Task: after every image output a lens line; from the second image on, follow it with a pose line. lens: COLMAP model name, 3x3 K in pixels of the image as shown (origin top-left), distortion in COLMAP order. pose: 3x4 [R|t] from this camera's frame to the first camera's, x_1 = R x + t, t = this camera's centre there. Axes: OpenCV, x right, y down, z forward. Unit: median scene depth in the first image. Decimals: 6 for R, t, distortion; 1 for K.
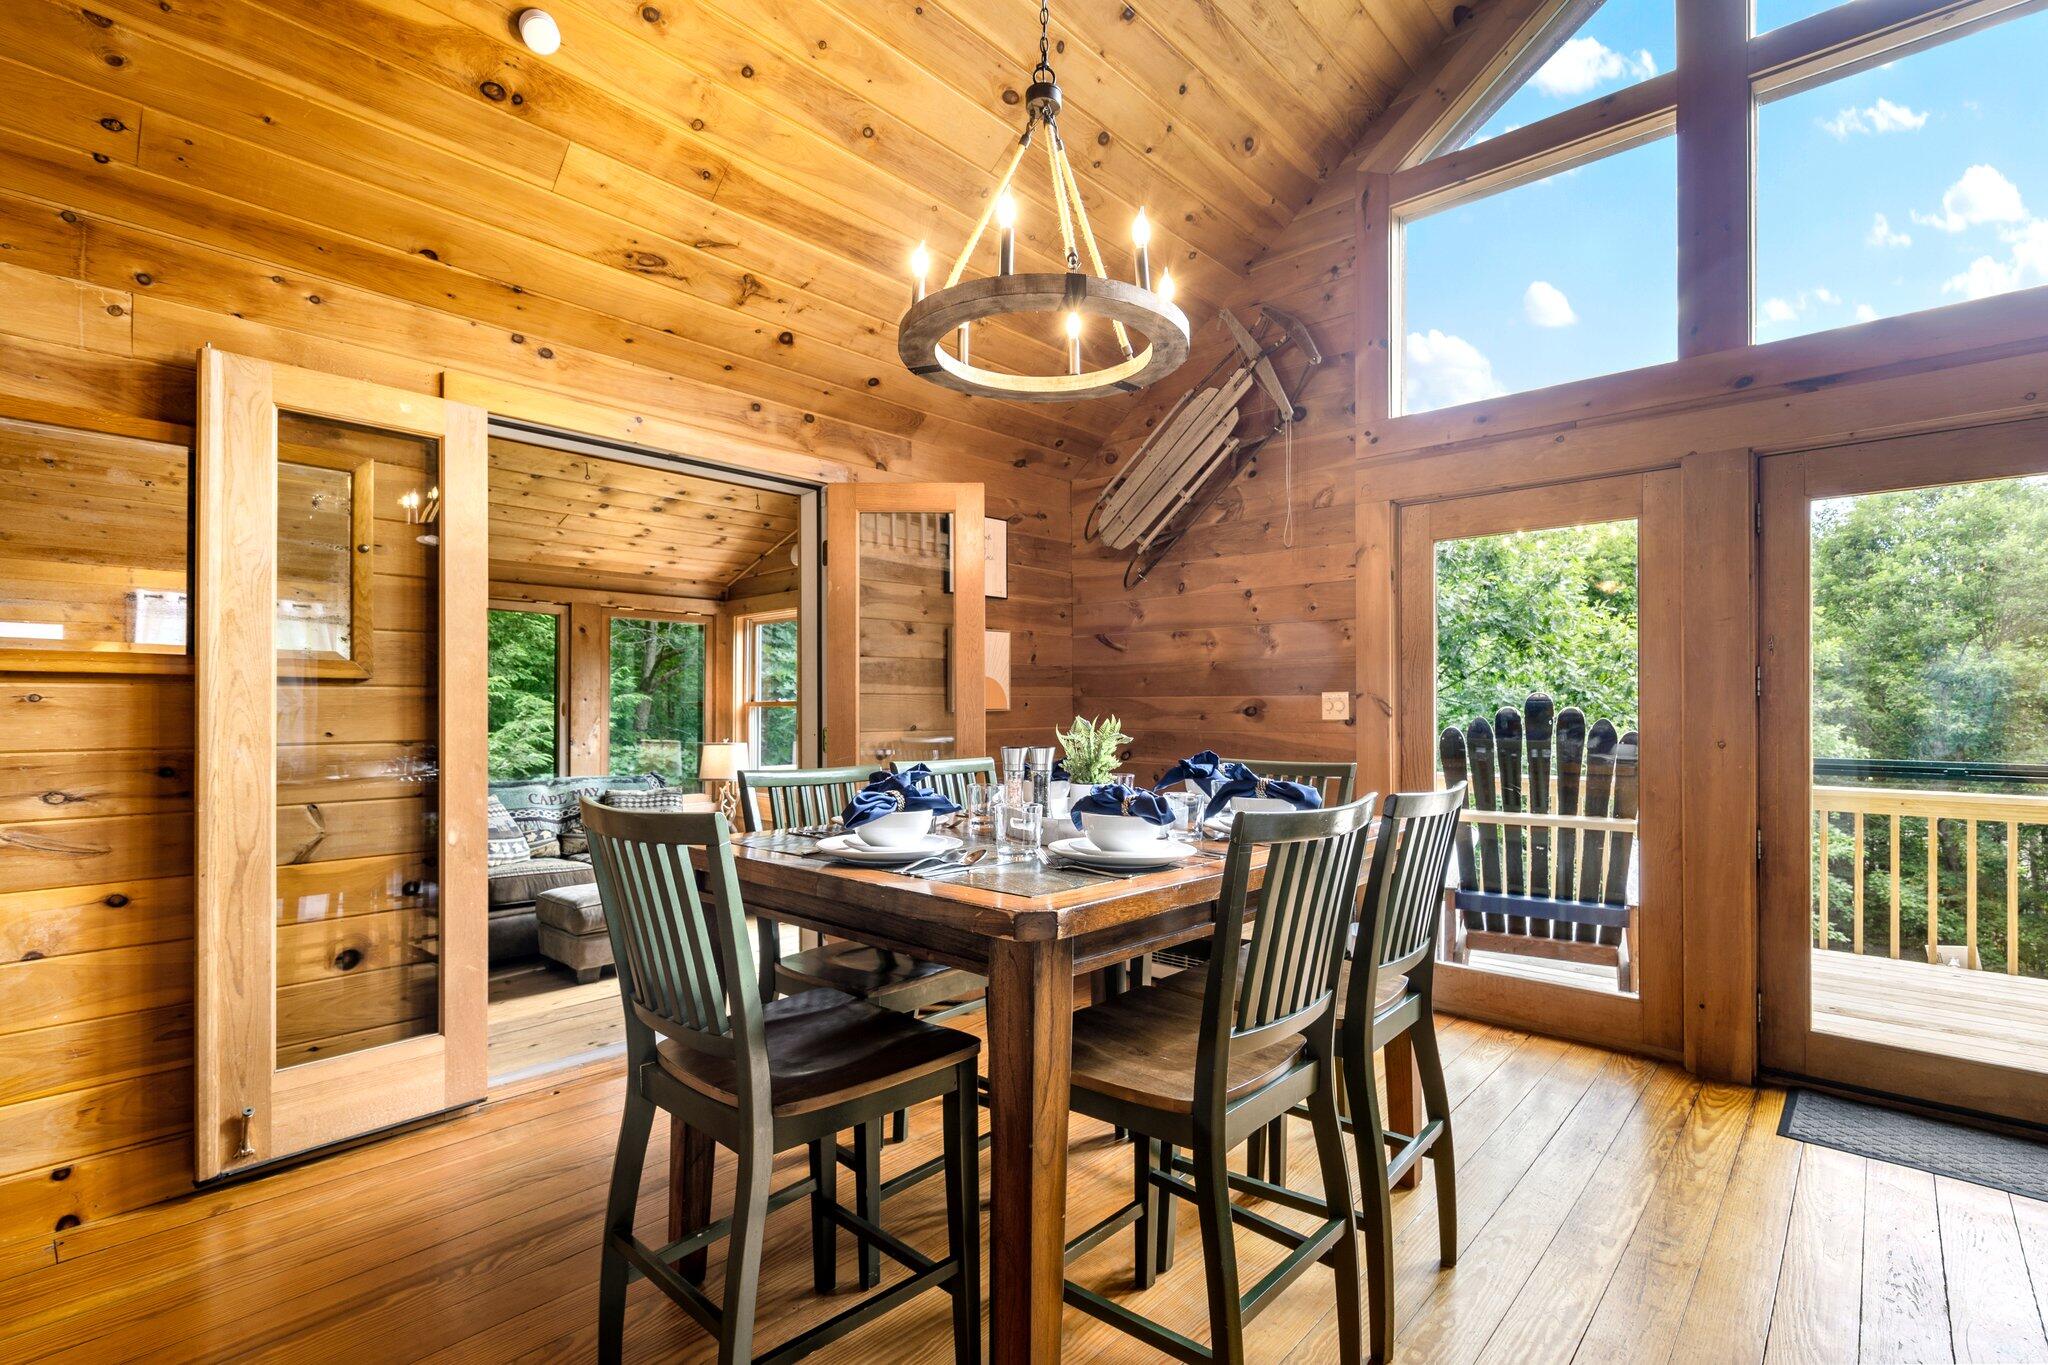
lens RADIAL K [[953.4, 0, 1020.3], [0, 953.4, 695.3], [0, 0, 1]] dist [0.001560, -0.000716]
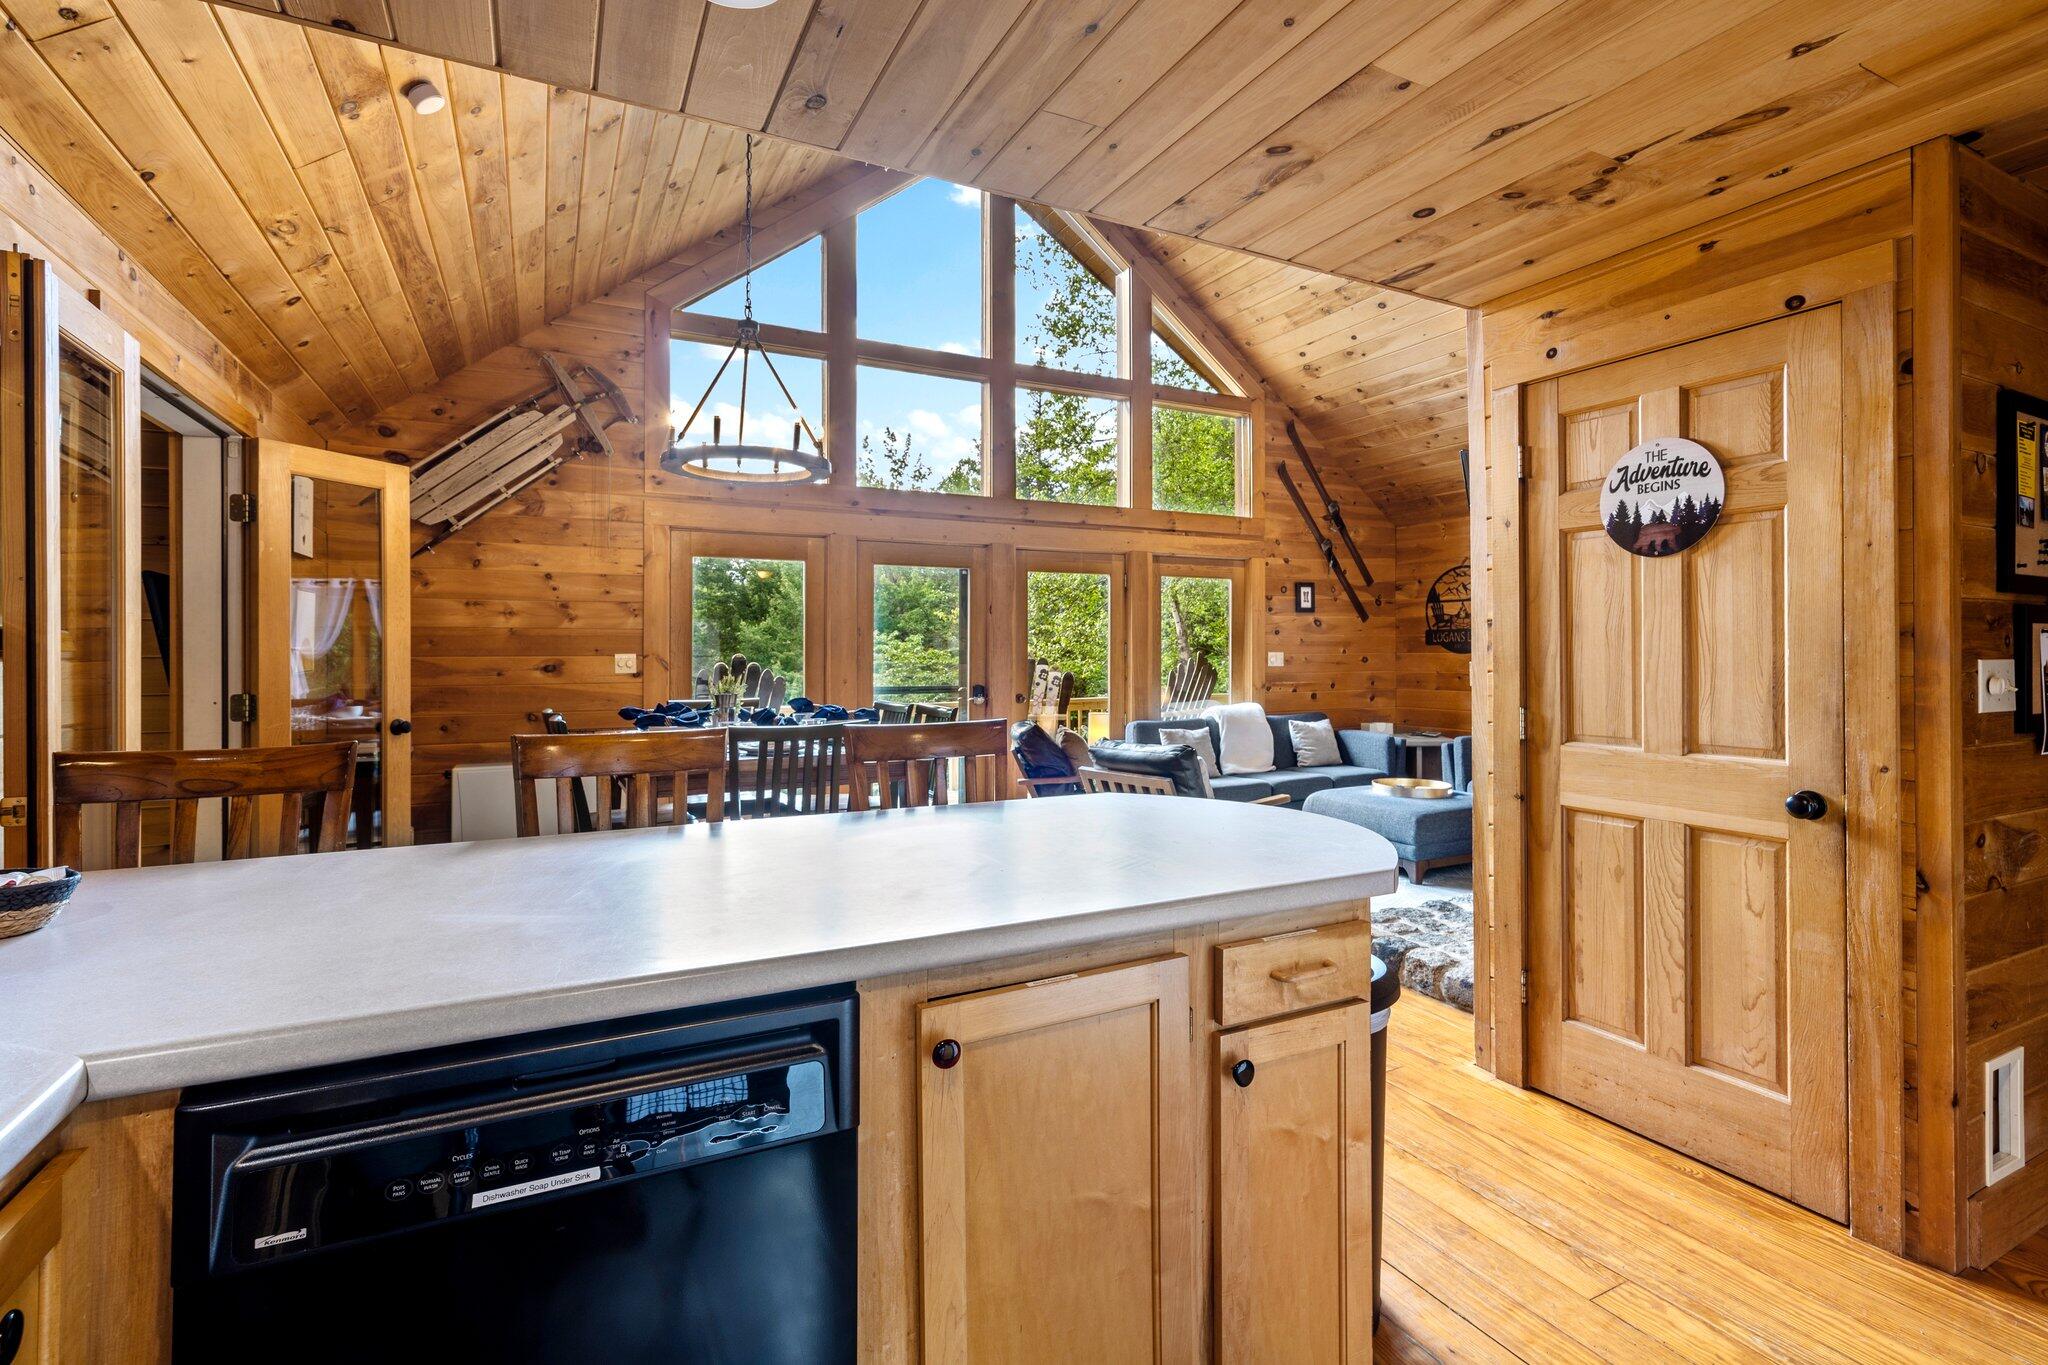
lens RADIAL K [[953.4, 0, 1028.6], [0, 953.4, 642.1], [0, 0, 1]] dist [0.001560, -0.000716]
pose [[0.344992, 0.001269, 0.938605, -0.734478], [-0.010649, 0.999940, 0.002562, -0.028830], [-0.938545, -0.010879, 0.344985, -0.041739]]
